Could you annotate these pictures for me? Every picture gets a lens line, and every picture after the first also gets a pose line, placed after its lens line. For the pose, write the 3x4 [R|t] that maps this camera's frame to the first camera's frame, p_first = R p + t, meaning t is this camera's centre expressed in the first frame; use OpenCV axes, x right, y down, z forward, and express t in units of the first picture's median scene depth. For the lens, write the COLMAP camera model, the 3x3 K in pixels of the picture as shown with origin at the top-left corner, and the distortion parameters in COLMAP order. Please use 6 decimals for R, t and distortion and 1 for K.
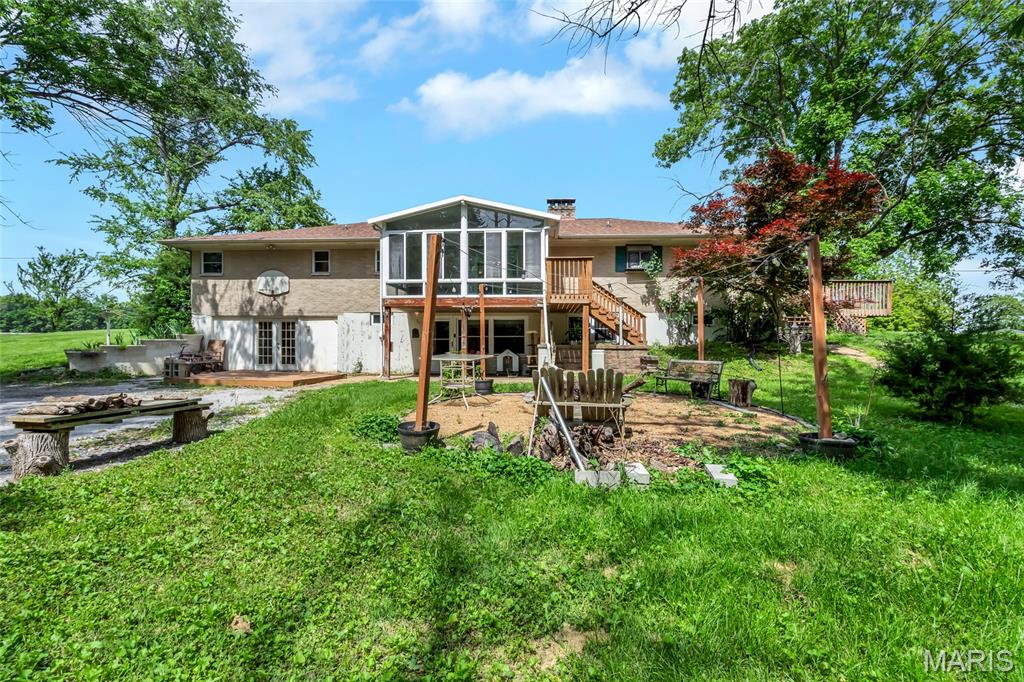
lens RADIAL K [[472.2, 0, 511.9], [0, 472.2, 341.0], [0, 0, 1]] dist [-0.002913, 0.003241]
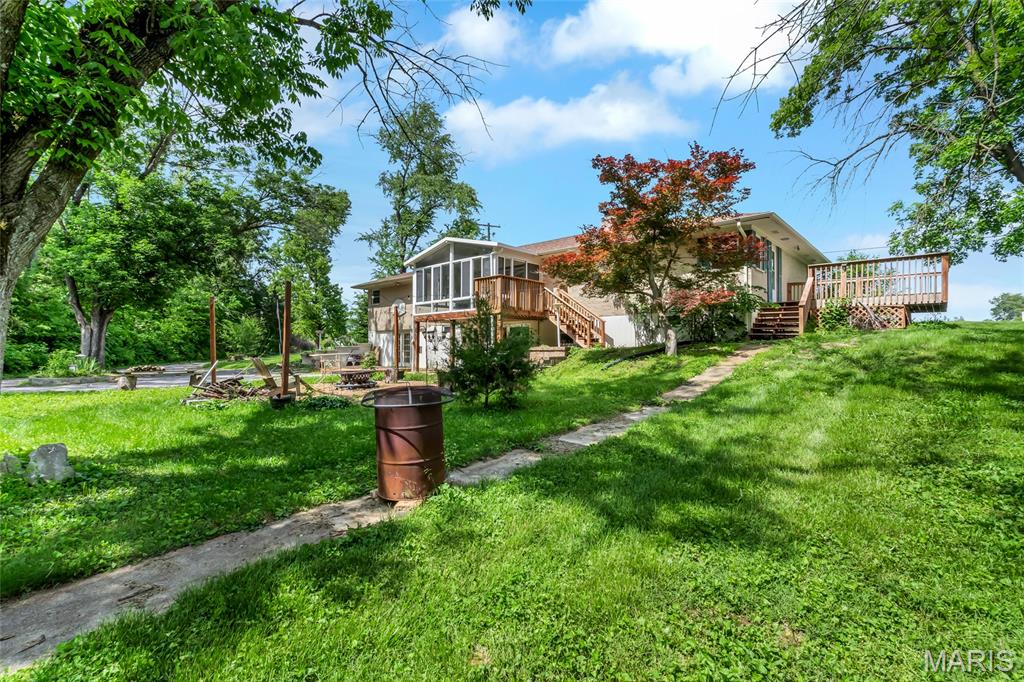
lens RADIAL K [[472.2, 0, 510.2], [0, 472.2, 342.9], [0, 0, 1]] dist [-0.002913, 0.003241]
pose [[0.792259, -0.015622, -0.609984, 0.708300], [0.008453, 0.999857, -0.014628, 0.012292], [0.610126, 0.006433, 0.792278, 0.037399]]
